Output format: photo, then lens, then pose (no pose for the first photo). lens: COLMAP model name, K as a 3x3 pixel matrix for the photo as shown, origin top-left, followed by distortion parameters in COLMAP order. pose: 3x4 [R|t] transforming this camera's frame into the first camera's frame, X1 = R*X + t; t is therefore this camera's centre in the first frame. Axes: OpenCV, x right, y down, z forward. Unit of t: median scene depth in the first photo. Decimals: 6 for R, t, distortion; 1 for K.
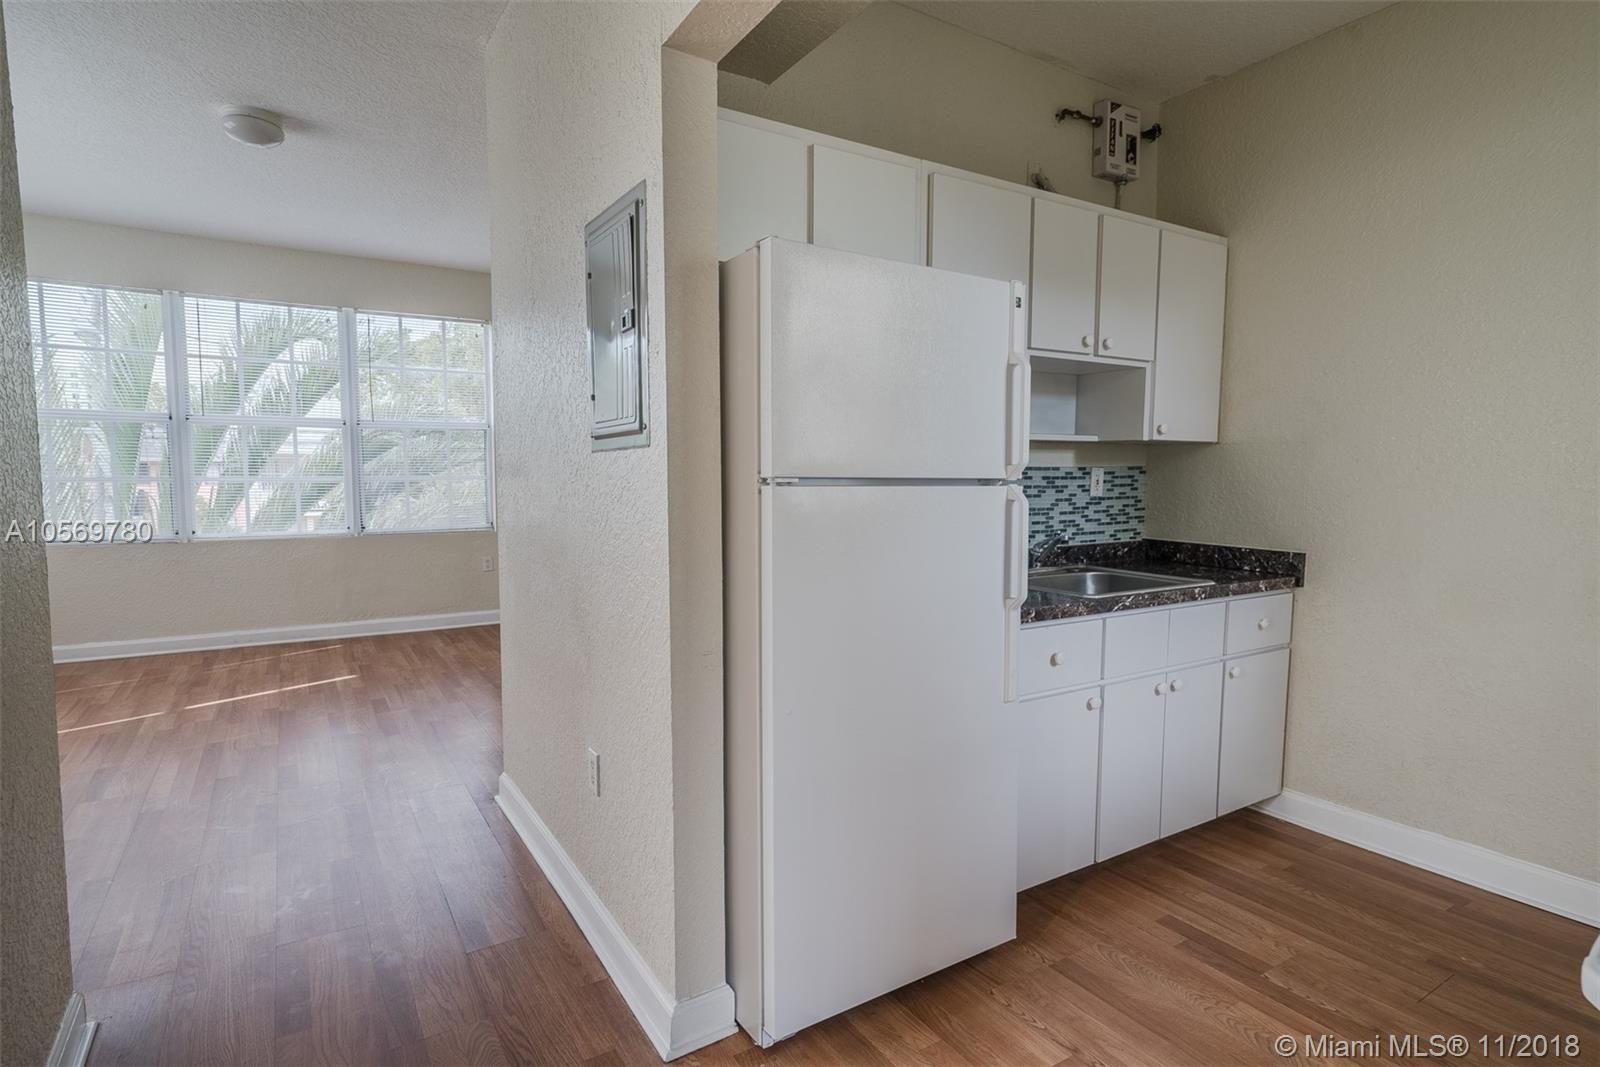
lens RADIAL K [[807.1, 0, 800.0], [0, 807.1, 533.5], [0, 0, 1]] dist [0.002719, 0.000361]
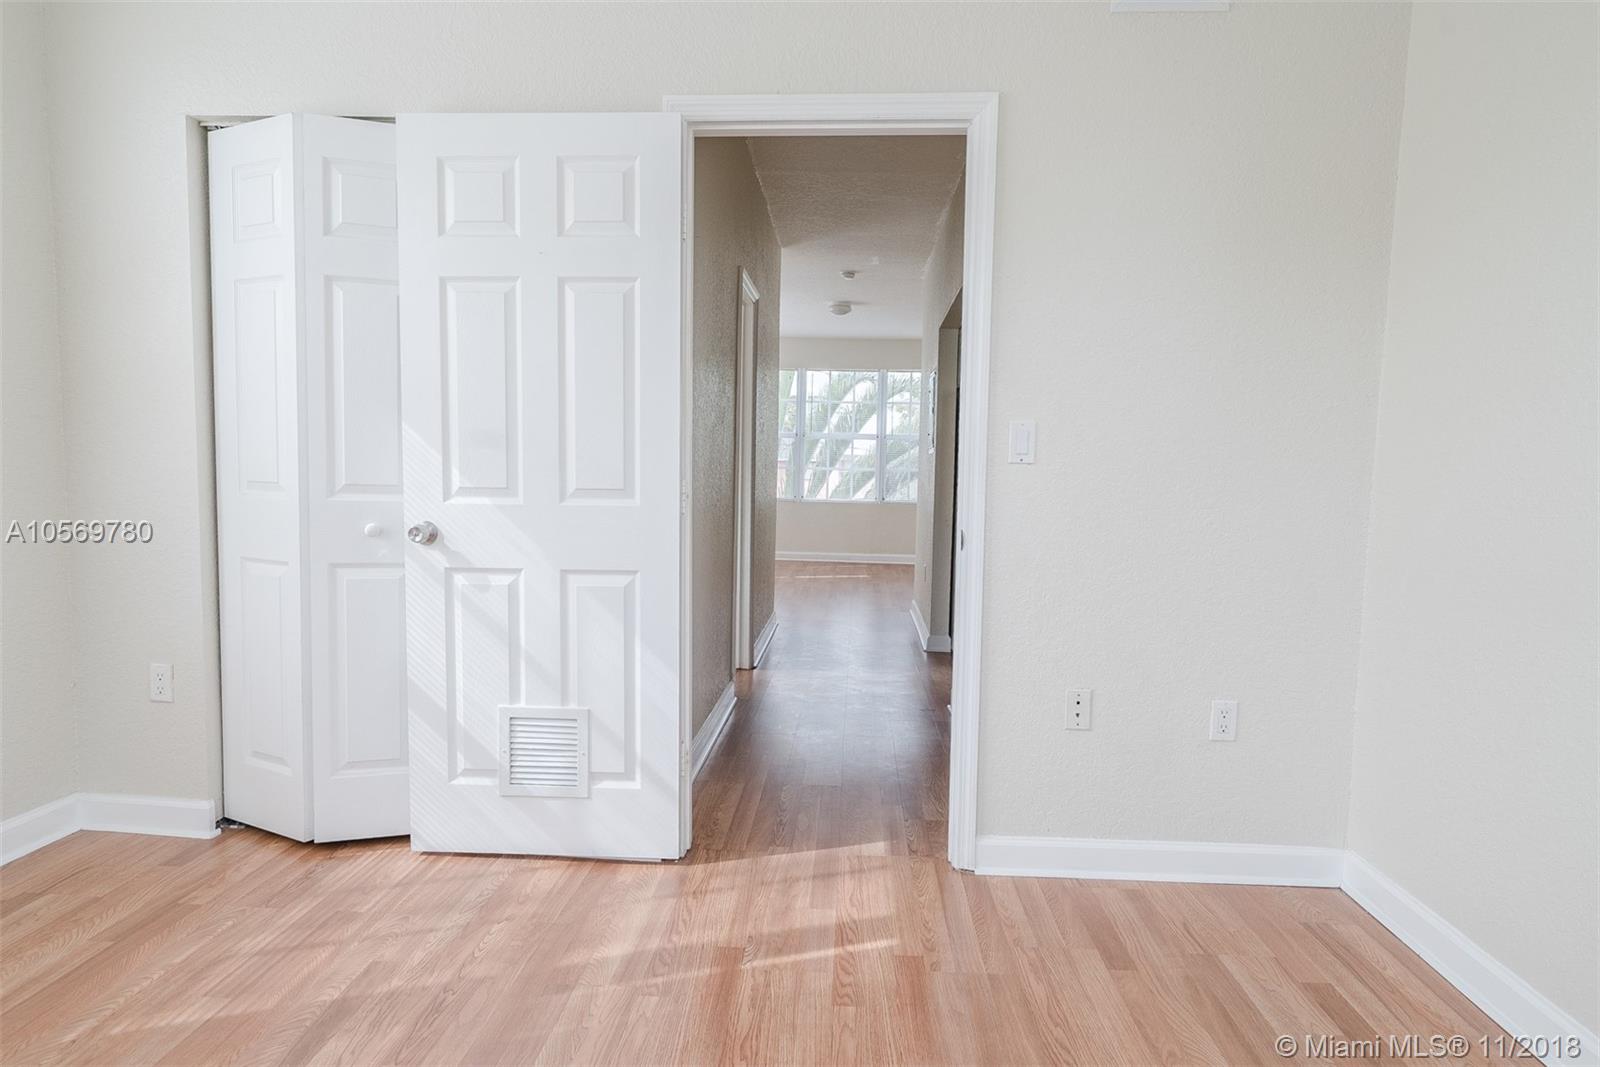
lens RADIAL K [[807.1, 0, 800.0], [0, 807.1, 533.5], [0, 0, 1]] dist [0.002719, 0.000361]
pose [[0.805974, 0.060203, -0.588882, 0.297293], [-0.056989, 0.998085, 0.024039, 0.032079], [0.589202, 0.014185, 0.807861, -0.434803]]
